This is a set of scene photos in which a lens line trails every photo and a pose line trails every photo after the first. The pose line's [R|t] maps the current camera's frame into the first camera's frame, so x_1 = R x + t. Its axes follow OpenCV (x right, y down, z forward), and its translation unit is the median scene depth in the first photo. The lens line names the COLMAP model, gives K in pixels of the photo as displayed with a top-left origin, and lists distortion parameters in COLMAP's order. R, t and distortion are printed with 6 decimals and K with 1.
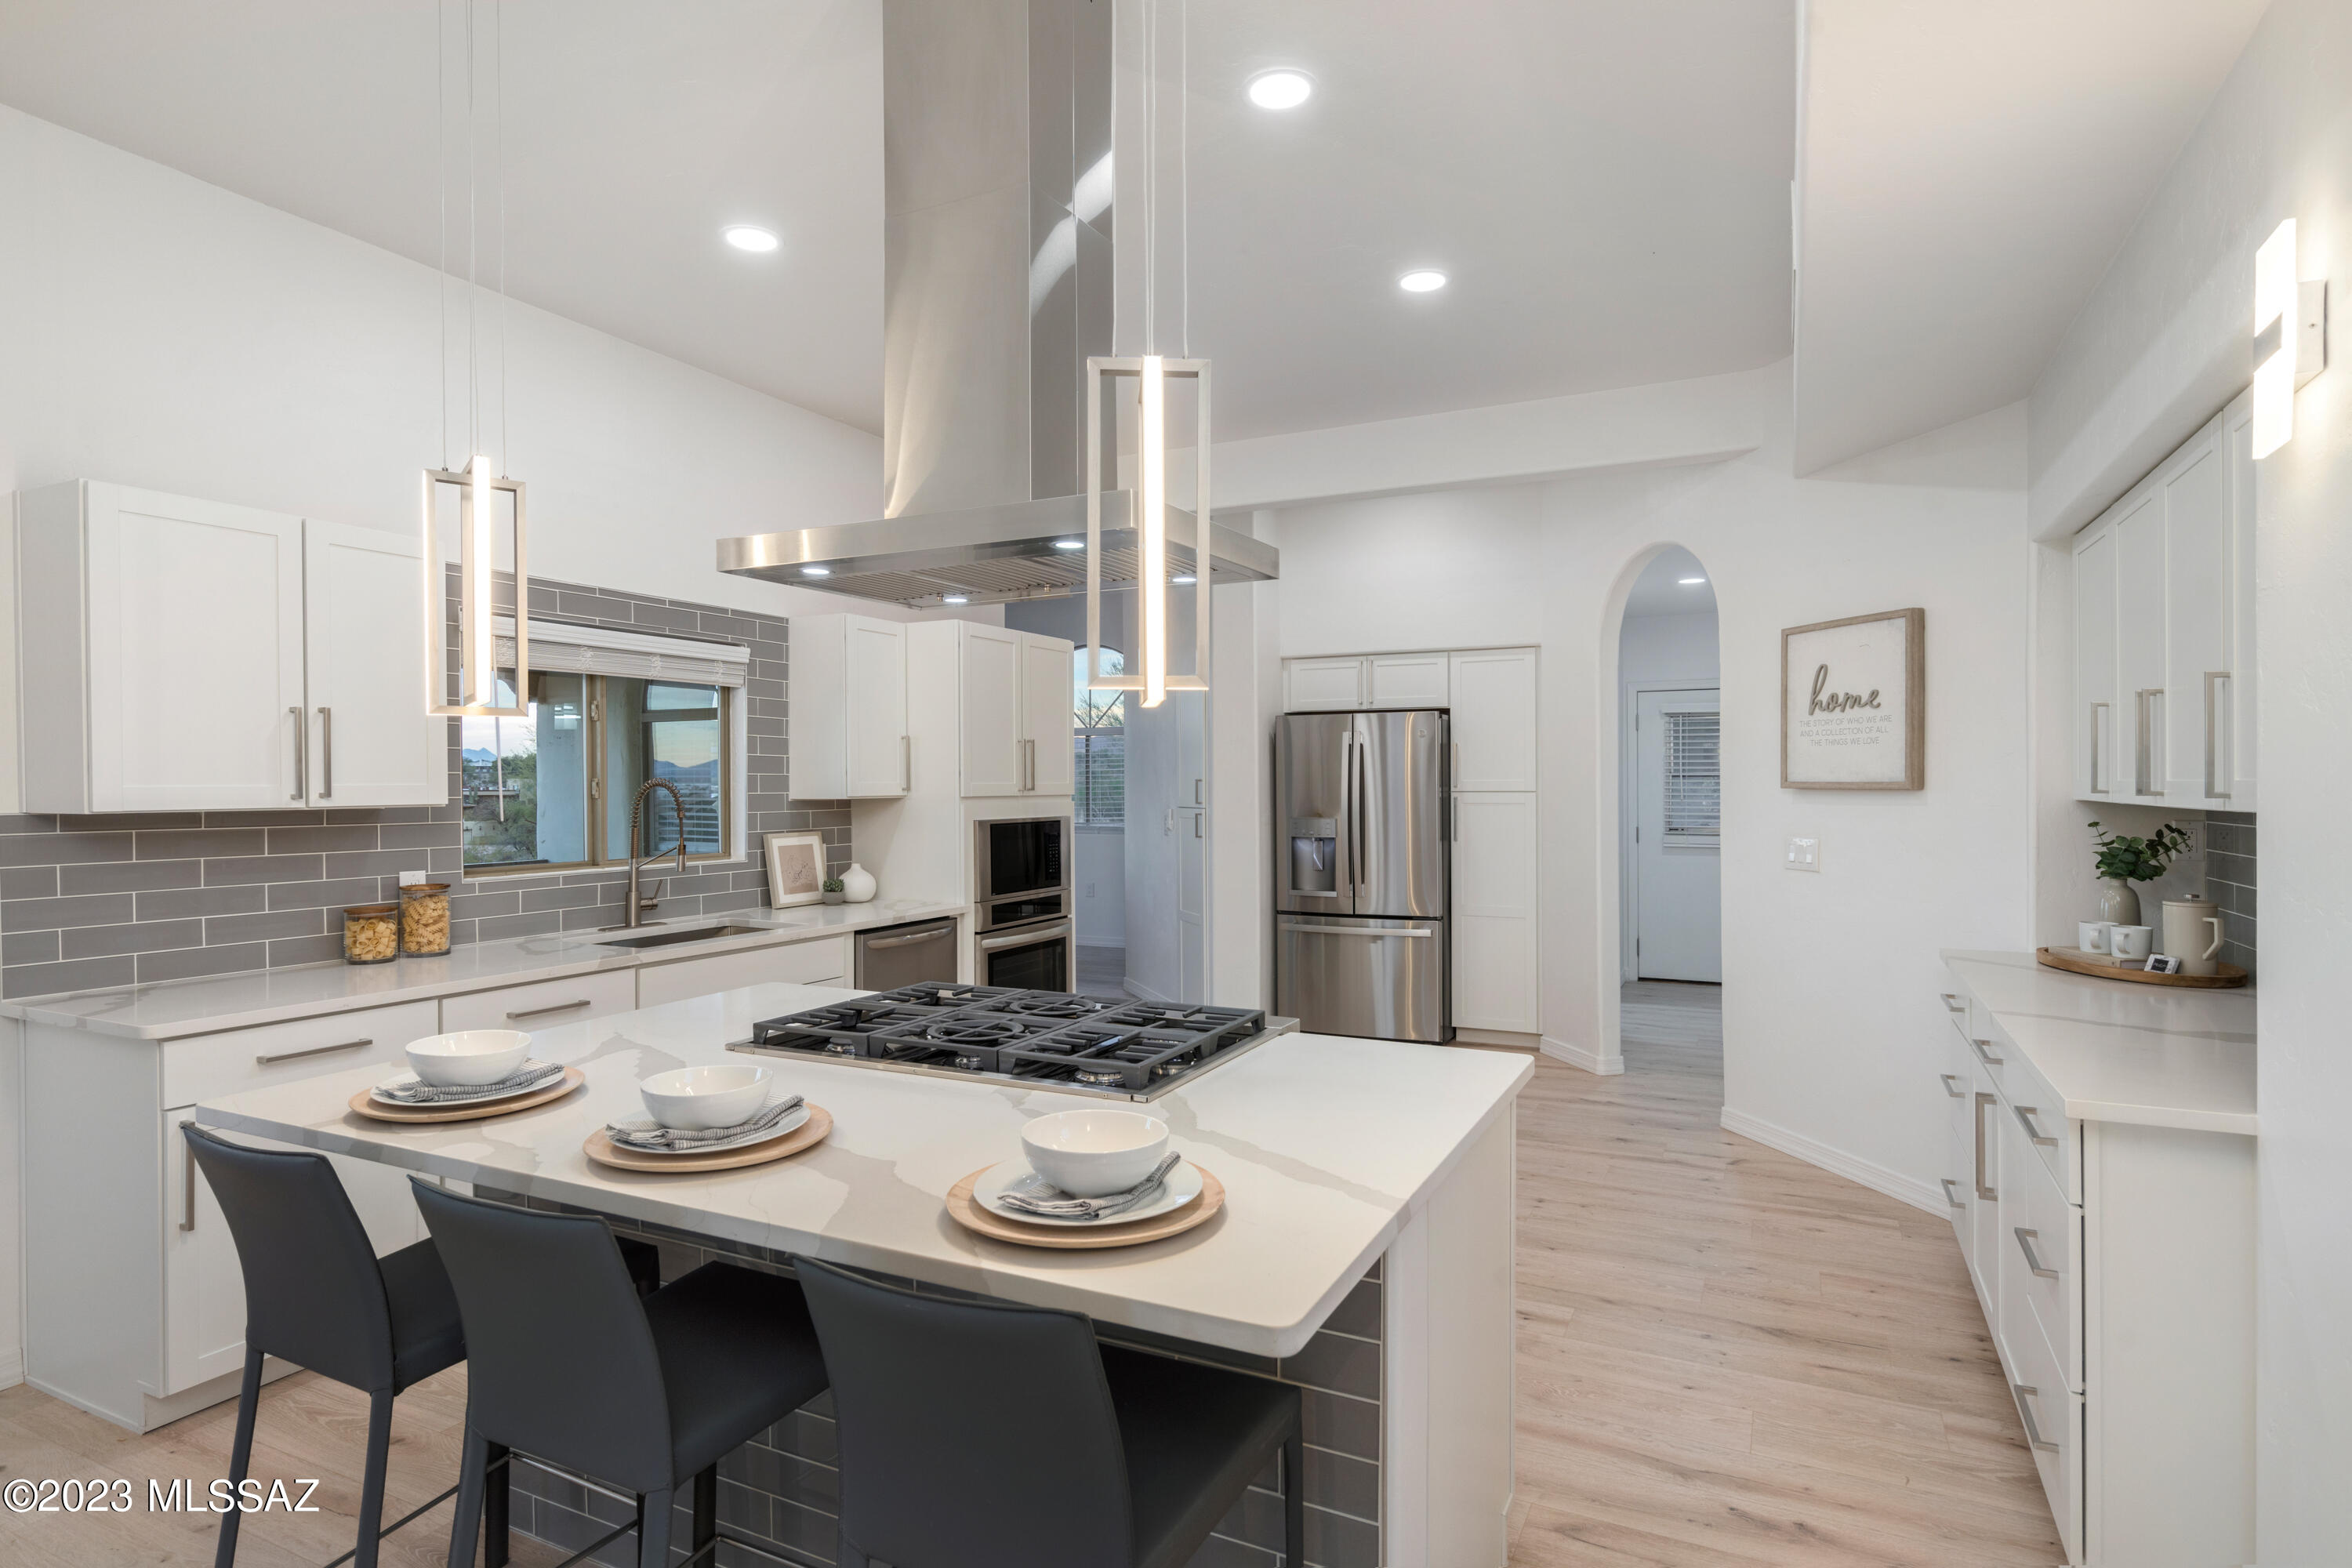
lens RADIAL K [[1223.9, 0, 1176.0], [0, 1223.9, 784.0], [0, 0, 1]] dist [-0.000420, 0.000027]
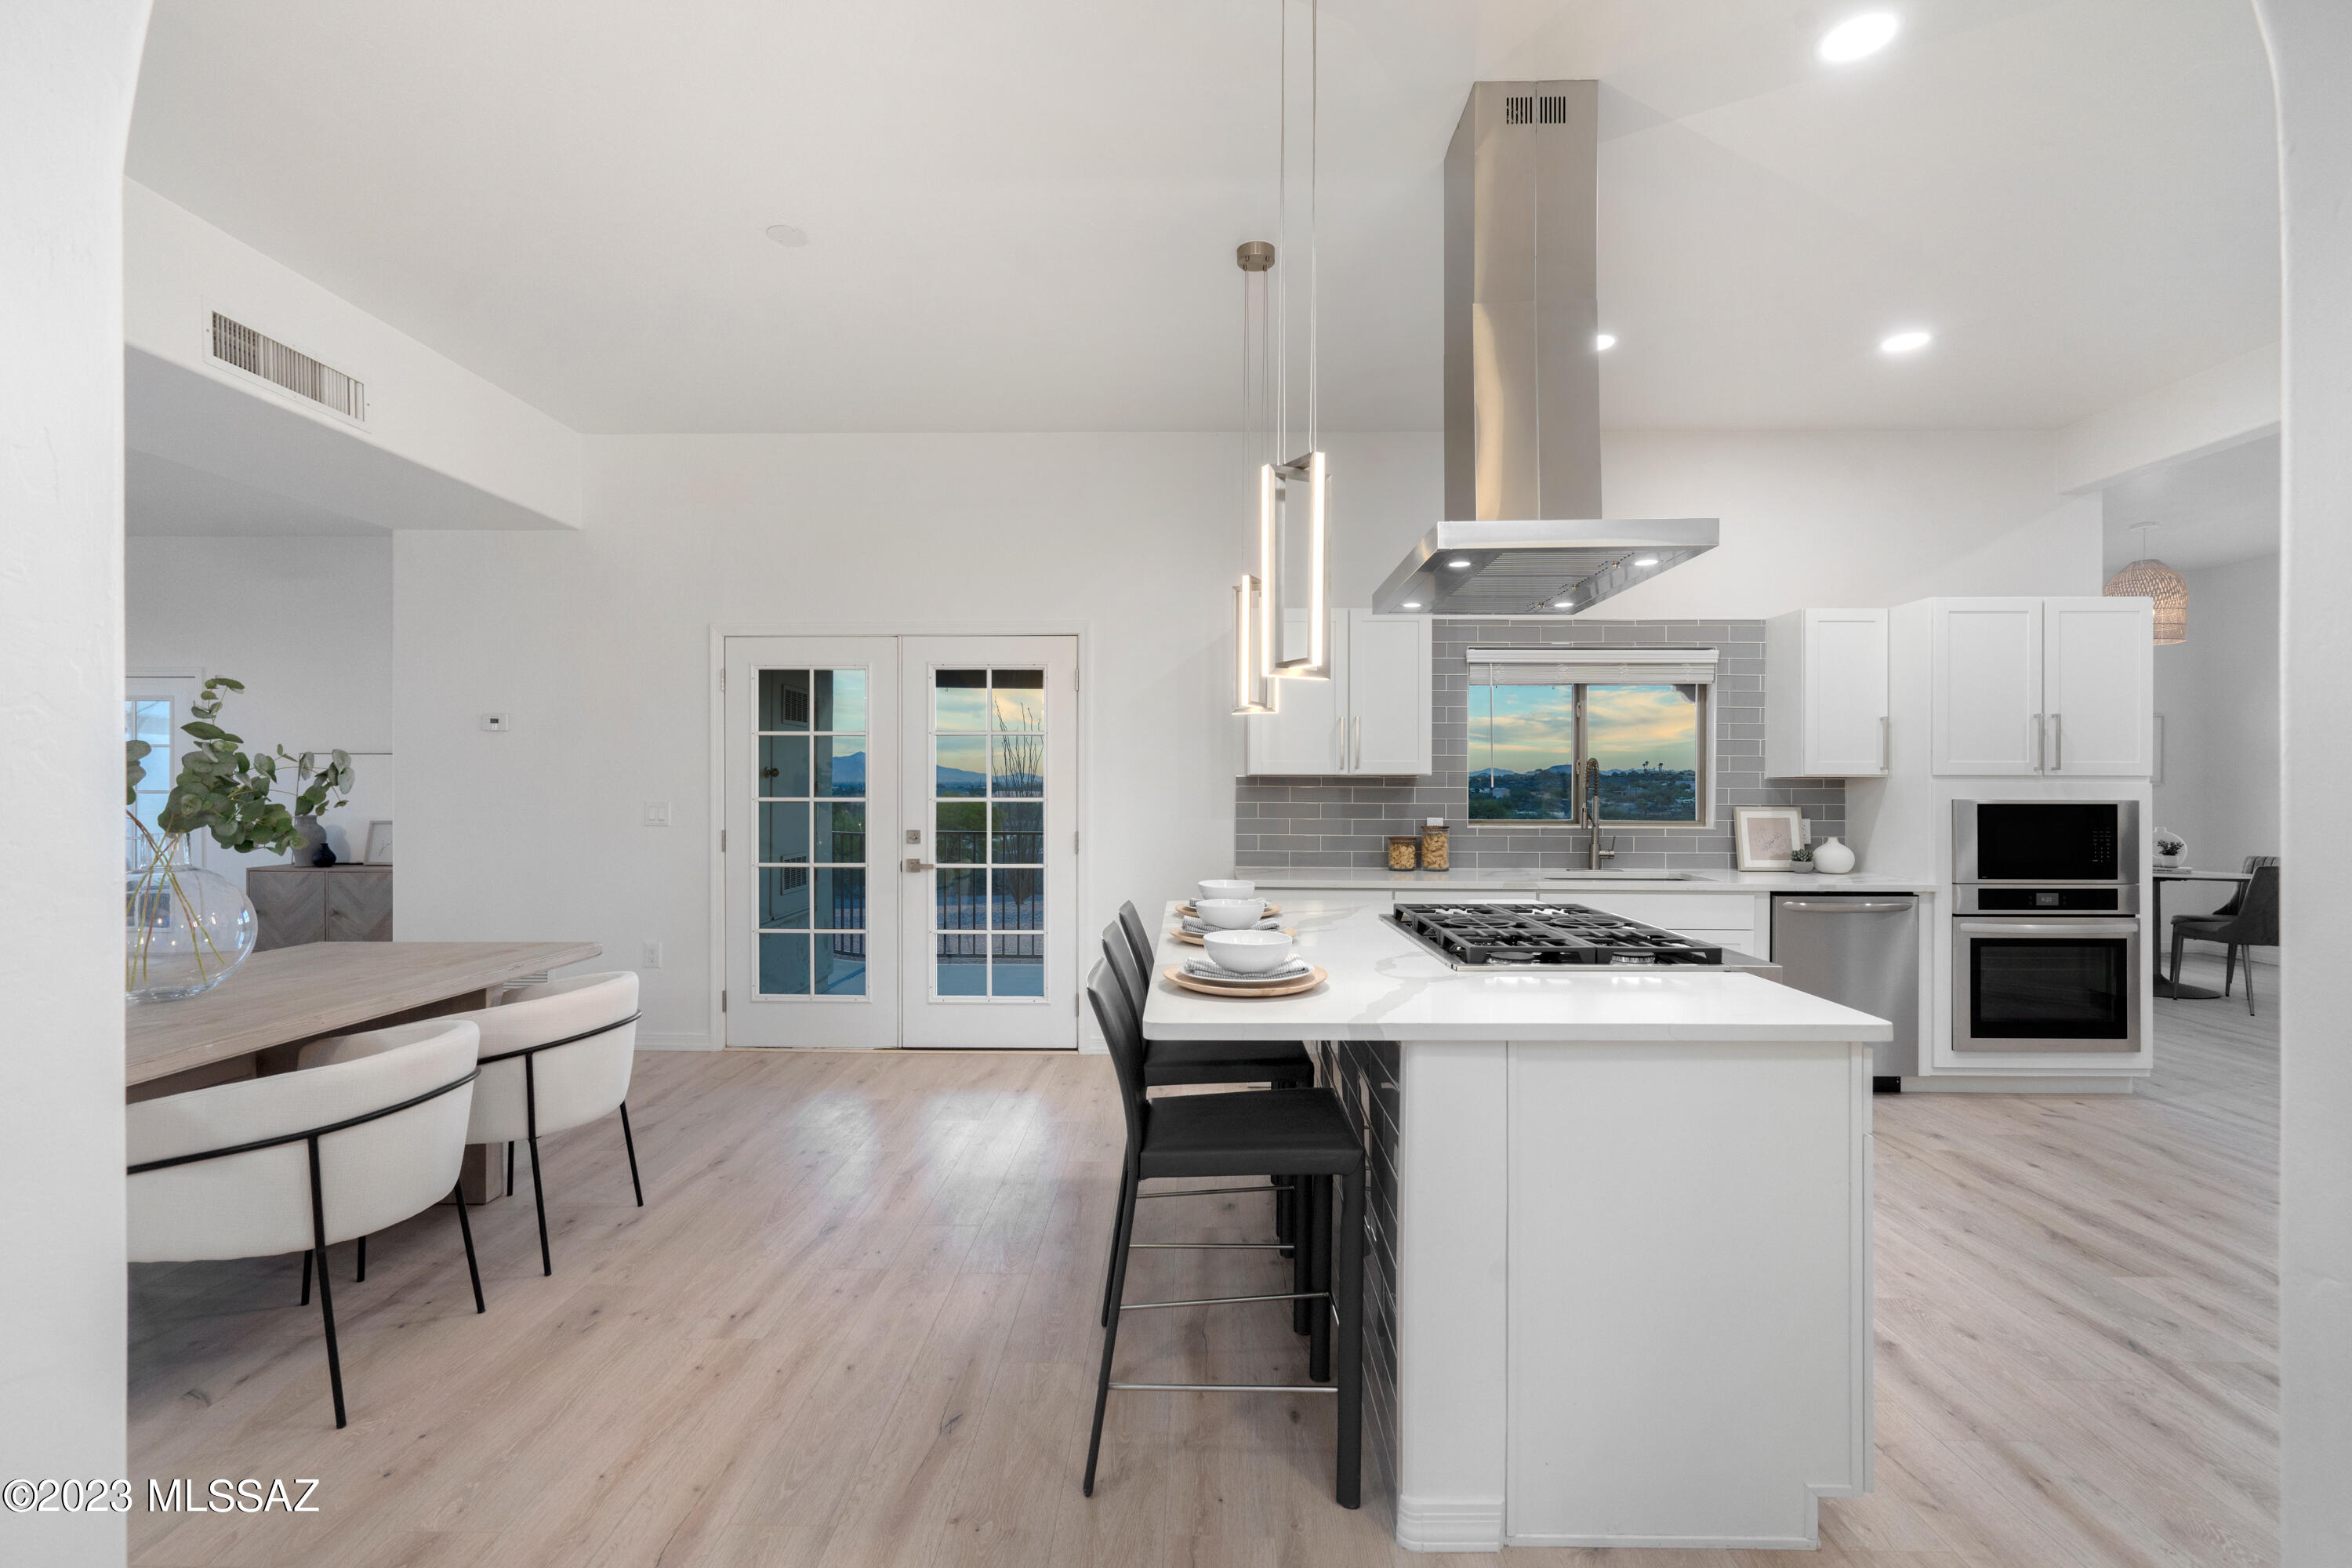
lens RADIAL K [[1060.2, 0, 1176.0], [0, 1060.2, 784.0], [0, 0, 1]] dist [-0.001407, 0.000437]
pose [[0.430060, 0.005522, -0.902783, 0.351922], [-0.005237, 0.999980, 0.003622, 0.018329], [0.902785, 0.003171, 0.430080, 0.080565]]
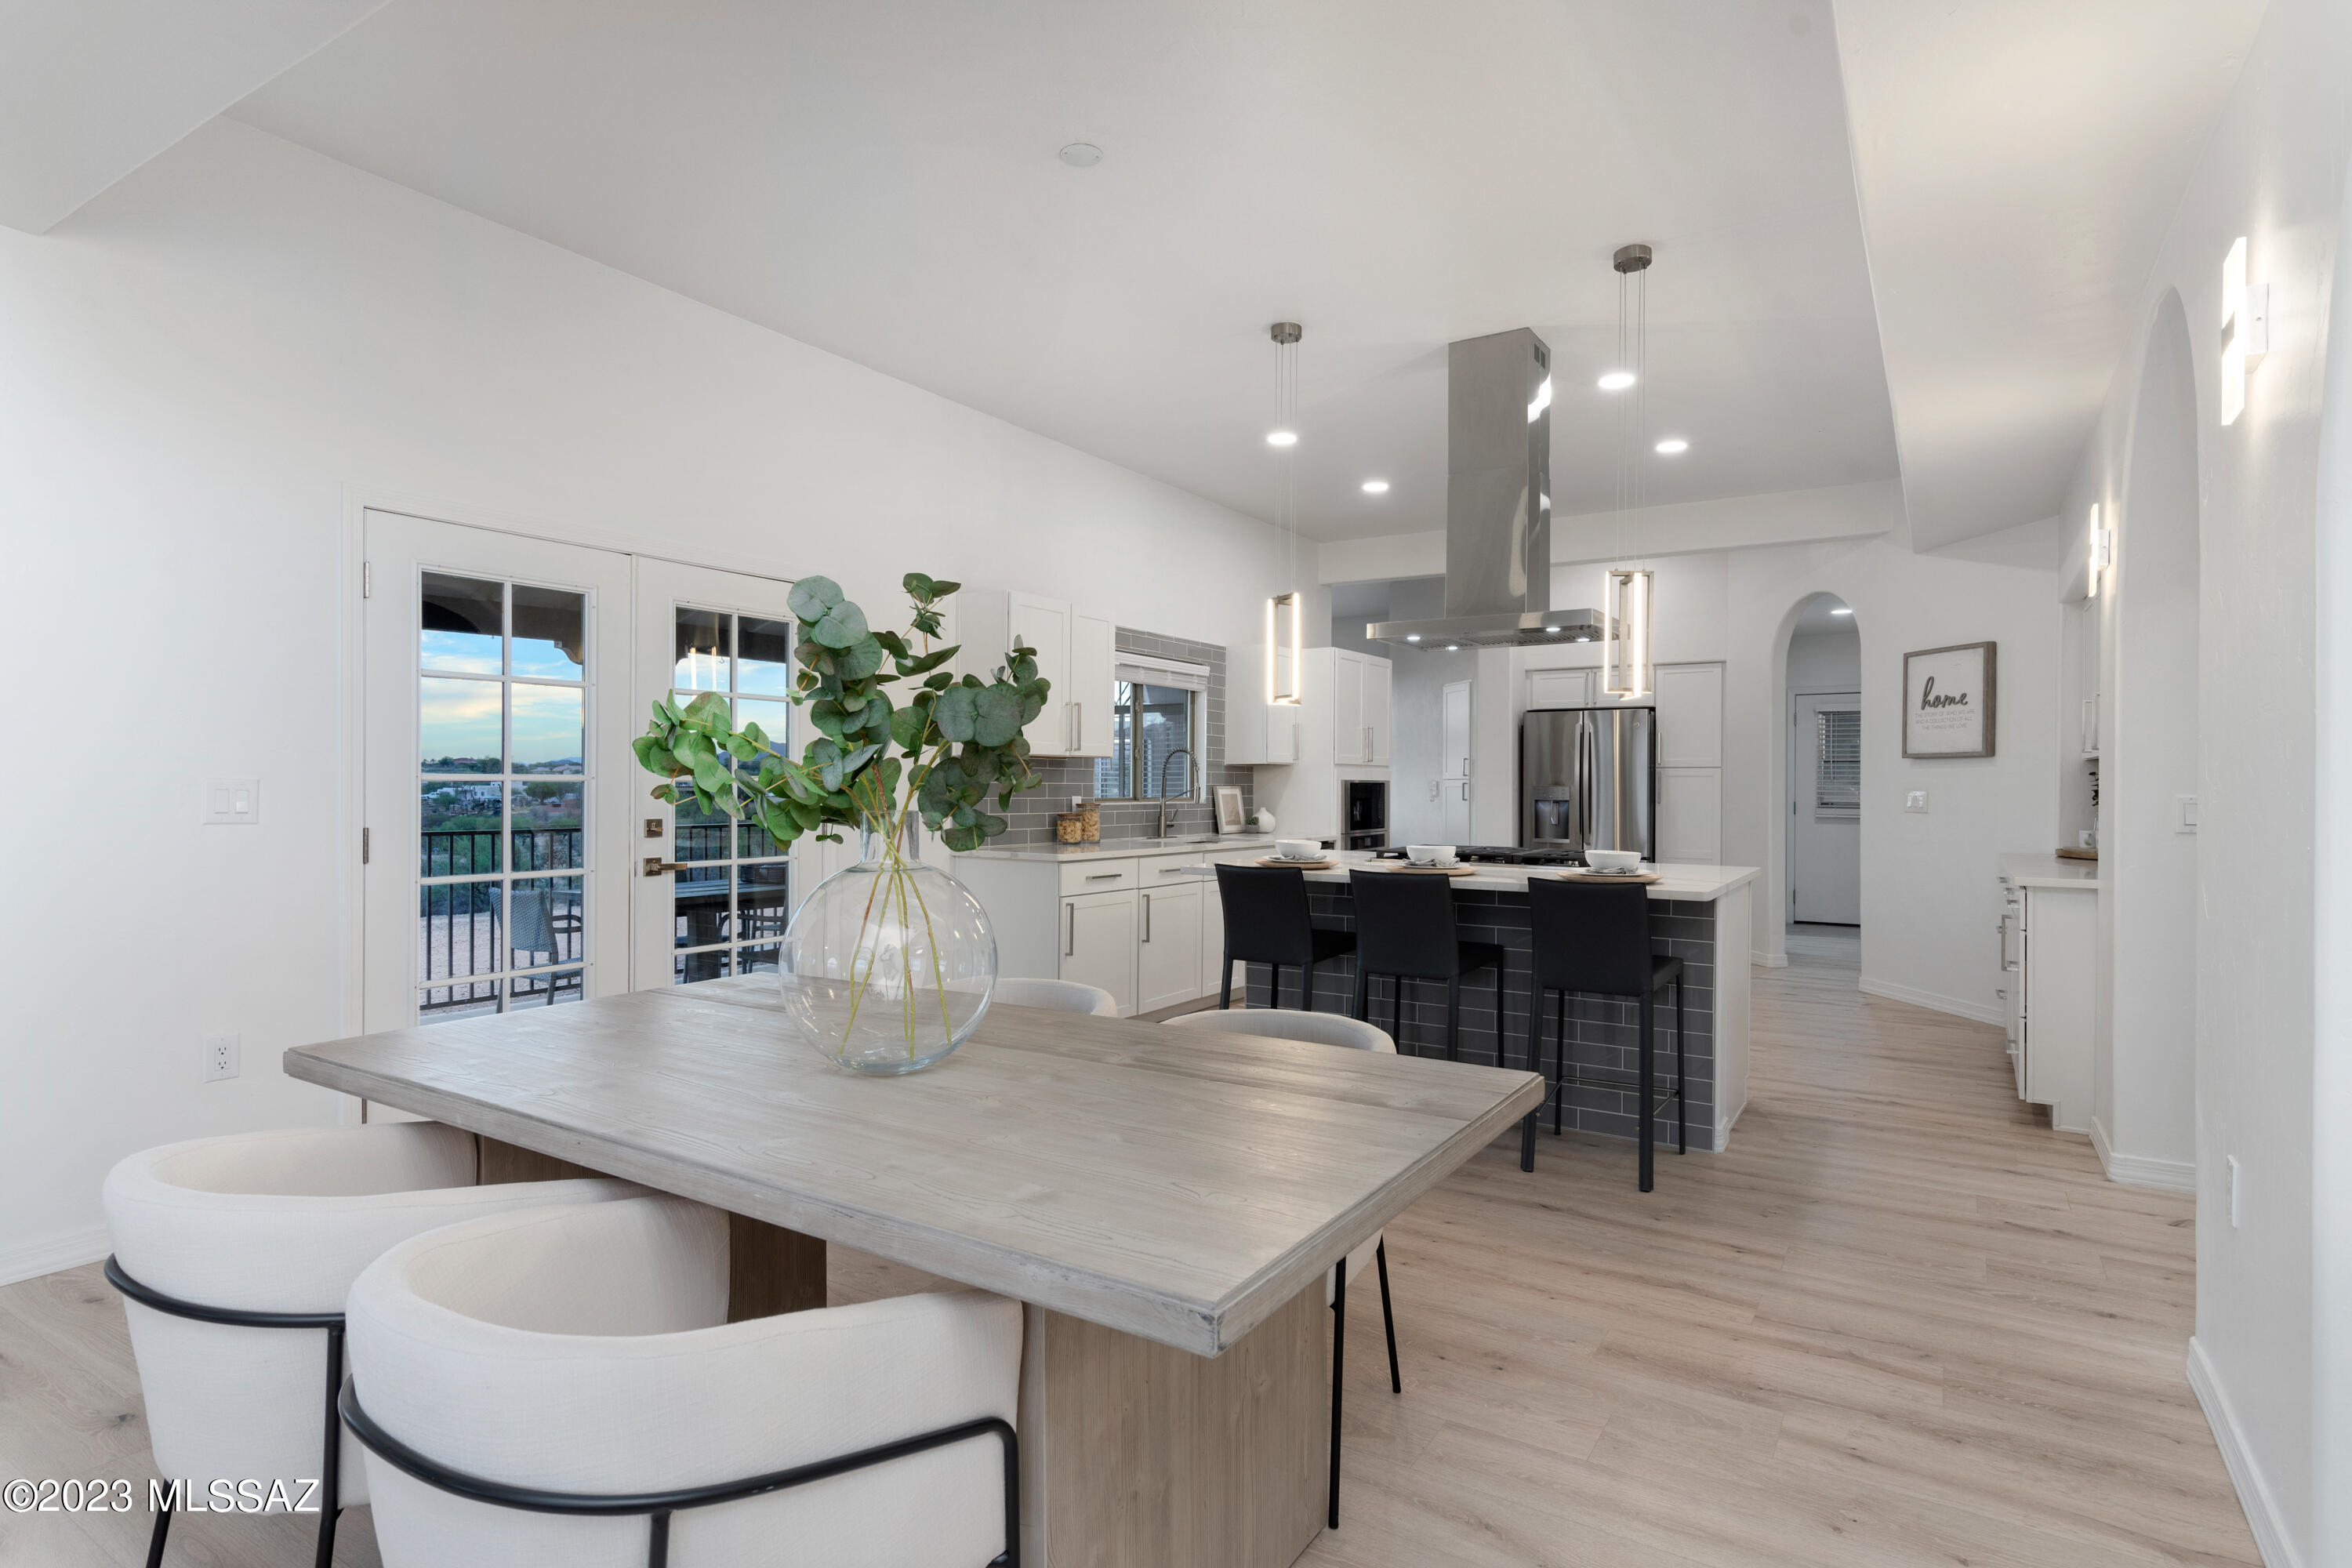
lens RADIAL K [[1204.8, 0, 1176.0], [0, 1204.8, 784.0], [0, 0, 1]] dist [-0.001593, 0.000053]
pose [[0.994510, 0.007695, -0.104354, -0.226068], [-0.007913, 0.999967, -0.001669, 0.041690], [0.104338, 0.002486, 0.994539, -0.533370]]
